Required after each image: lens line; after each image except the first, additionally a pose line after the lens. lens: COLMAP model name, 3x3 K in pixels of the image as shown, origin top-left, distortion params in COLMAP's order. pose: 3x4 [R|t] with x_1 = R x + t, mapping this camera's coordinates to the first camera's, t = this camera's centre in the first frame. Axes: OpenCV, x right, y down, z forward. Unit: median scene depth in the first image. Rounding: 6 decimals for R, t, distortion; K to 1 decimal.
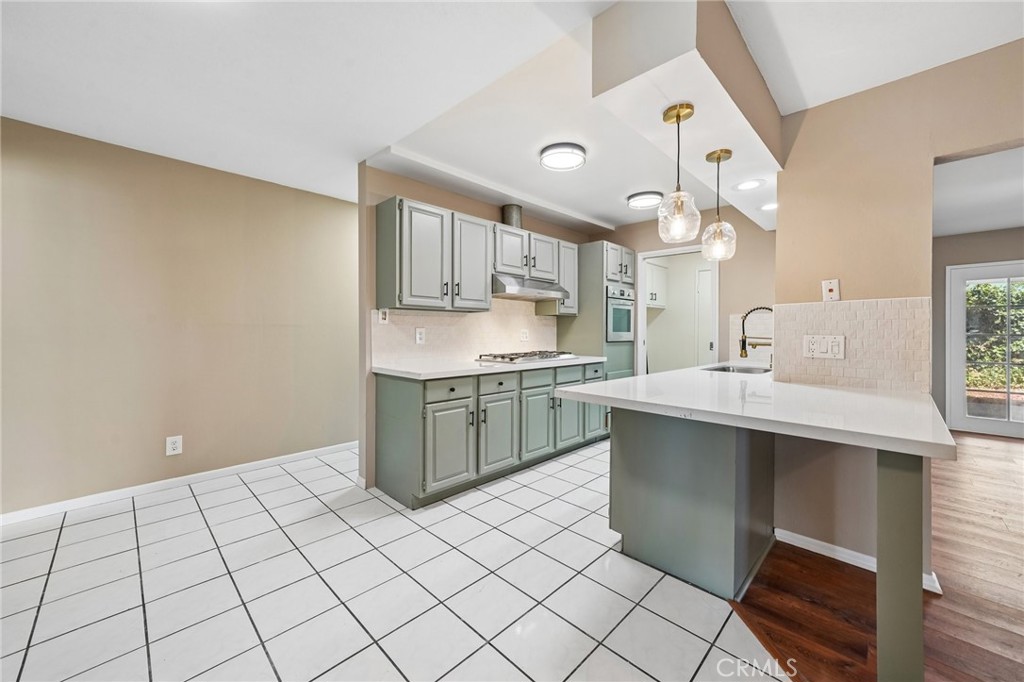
lens RADIAL K [[384.7, 0, 513.5], [0, 384.7, 335.4], [0, 0, 1]] dist [-0.014978, 0.003466]
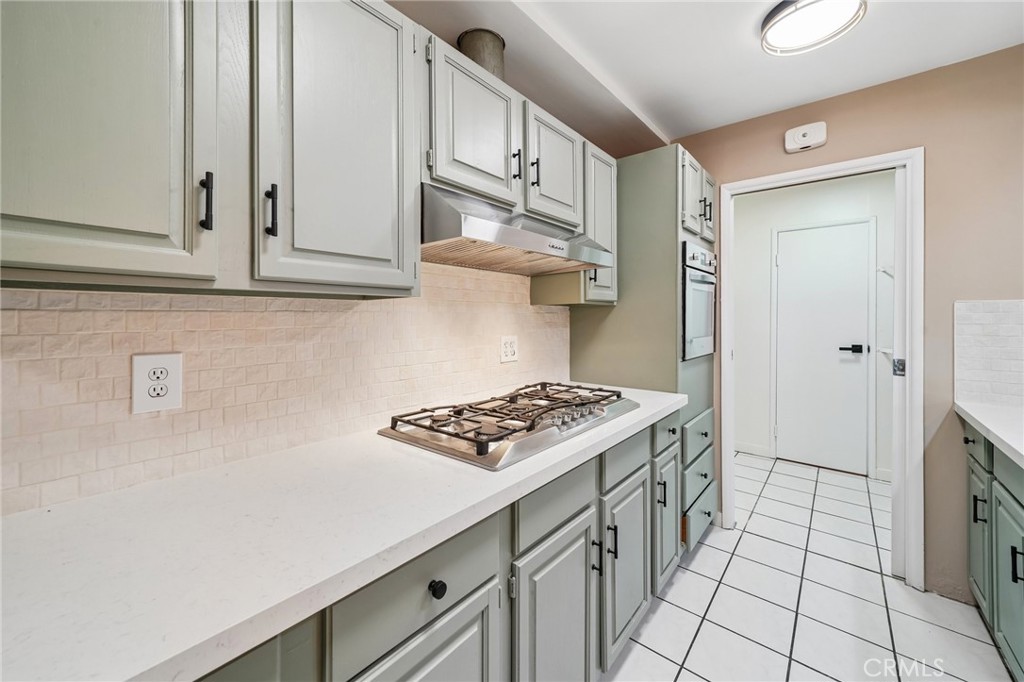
lens RADIAL K [[384.7, 0, 492.2], [0, 384.7, 319.3], [0, 0, 1]] dist [-0.014978, 0.003466]
pose [[0.999687, -0.004278, 0.024637, -0.002590], [0.004443, 0.999968, -0.006649, -0.036513], [-0.024608, 0.006757, 0.999674, 0.616988]]
